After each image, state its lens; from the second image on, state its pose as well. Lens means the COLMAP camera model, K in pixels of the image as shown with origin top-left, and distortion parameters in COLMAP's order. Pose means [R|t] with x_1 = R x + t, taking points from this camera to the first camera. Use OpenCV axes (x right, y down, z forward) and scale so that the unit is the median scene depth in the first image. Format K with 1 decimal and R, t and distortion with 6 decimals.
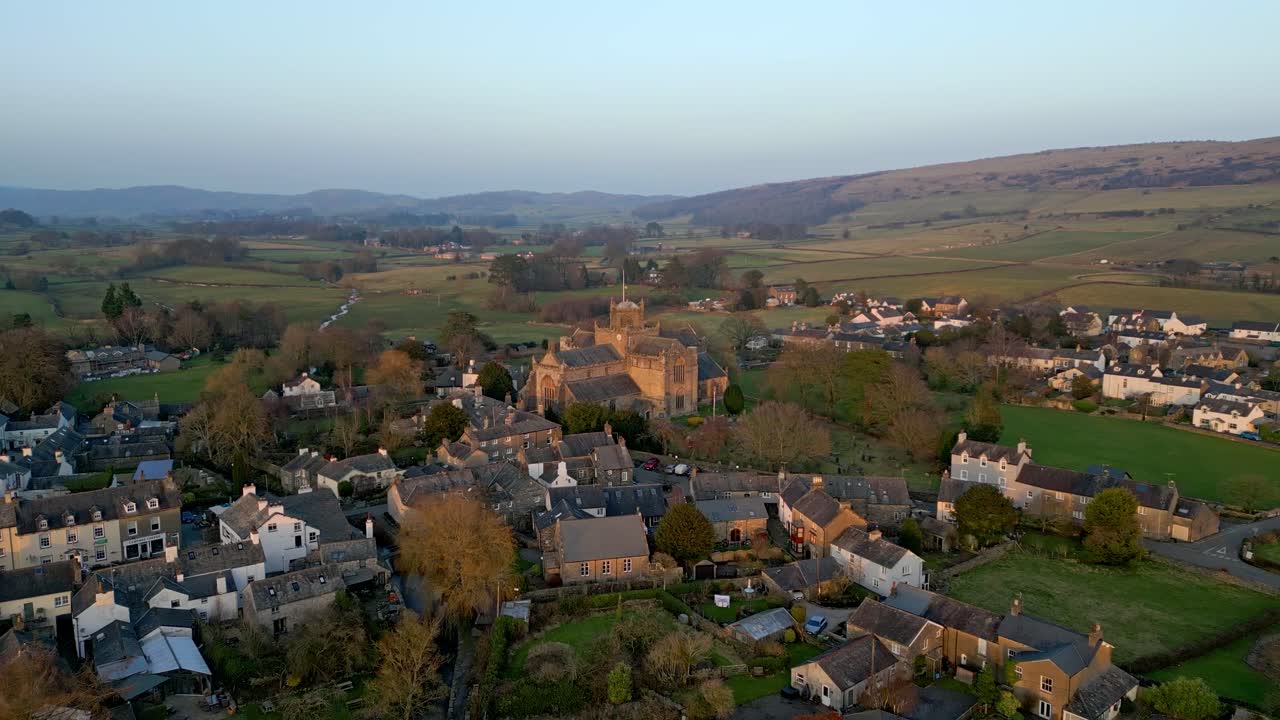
lens RADIAL K [[926.3, 0, 640.8], [0, 926.3, 355.1], [0, 0, 1]] dist [0.104656, -0.117001]
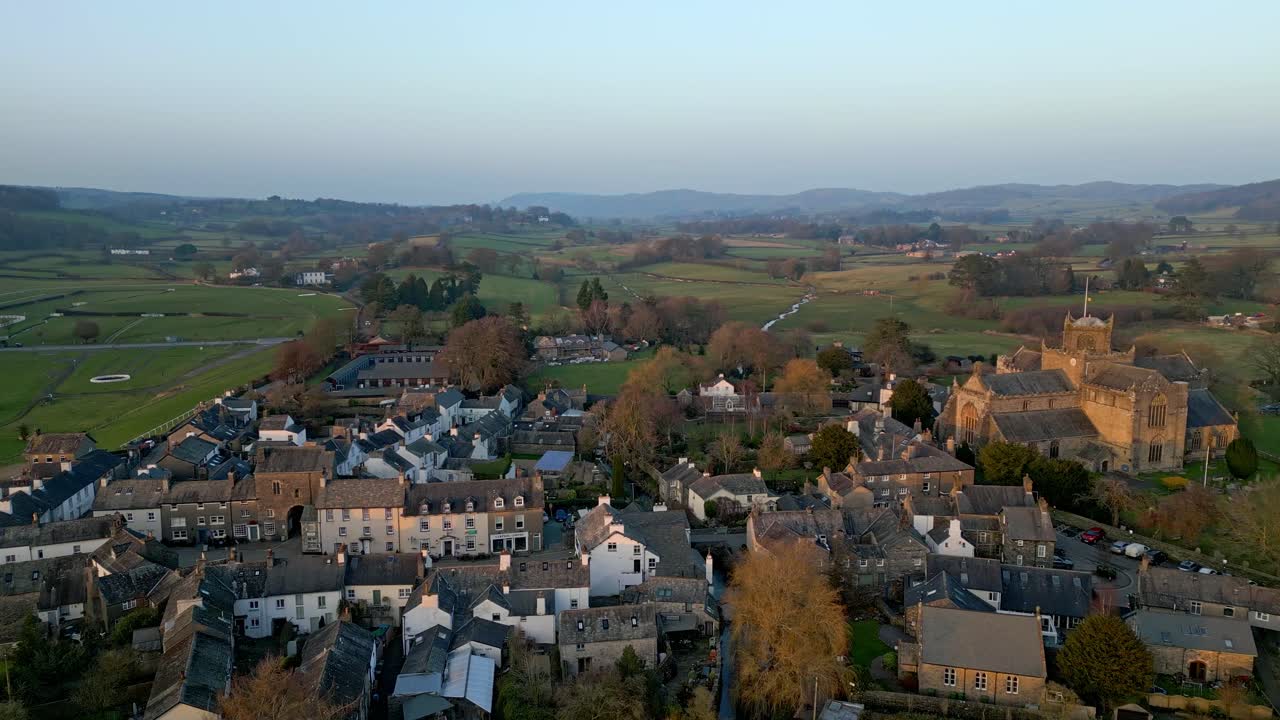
lens RADIAL K [[926.3, 0, 640.8], [0, 926.3, 355.1], [0, 0, 1]] dist [0.104656, -0.117001]
pose [[0.874818, 0.067929, -0.479665, 0.036655], [-0.066640, 0.997582, 0.019737, -0.015513], [0.479846, 0.014698, 0.877229, 0.107437]]
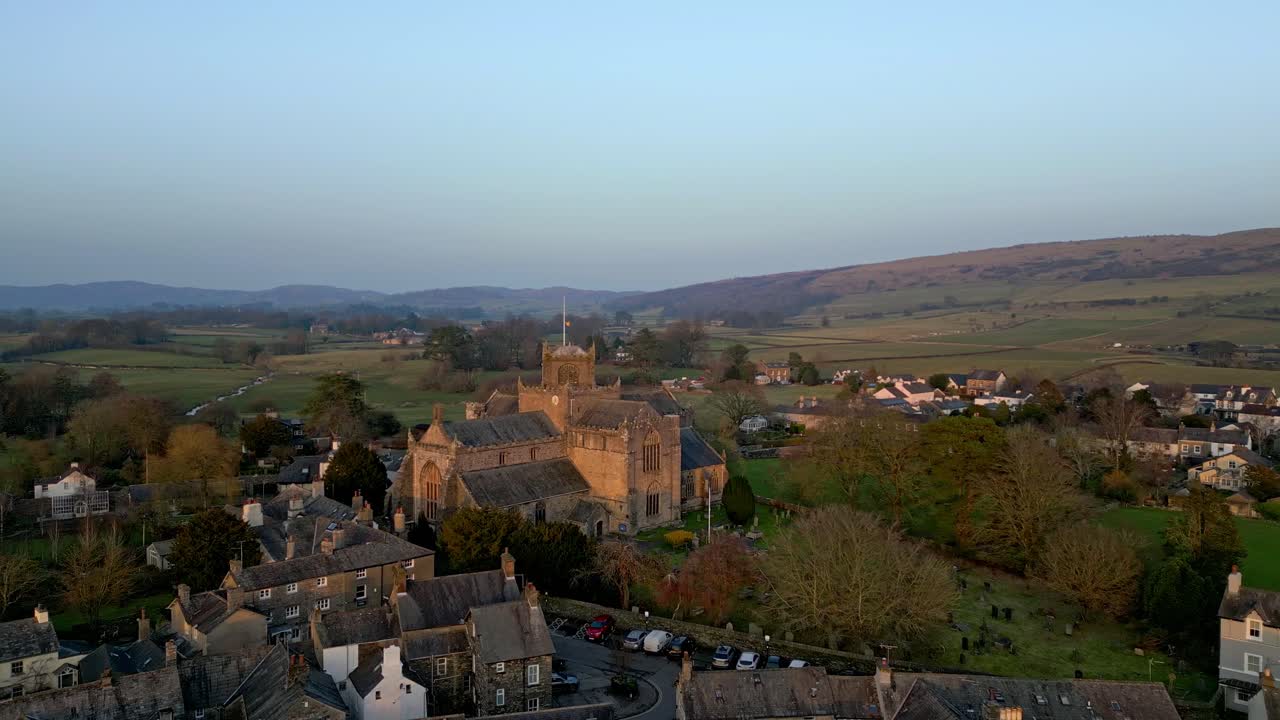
lens RADIAL K [[926.3, 0, 640.8], [0, 926.3, 355.1], [0, 0, 1]] dist [0.104656, -0.117001]
pose [[0.999507, 0.001821, 0.031339, 0.013820], [0.001488, 0.994446, -0.105240, 0.015296], [-0.031357, 0.105235, 0.993953, 0.349395]]
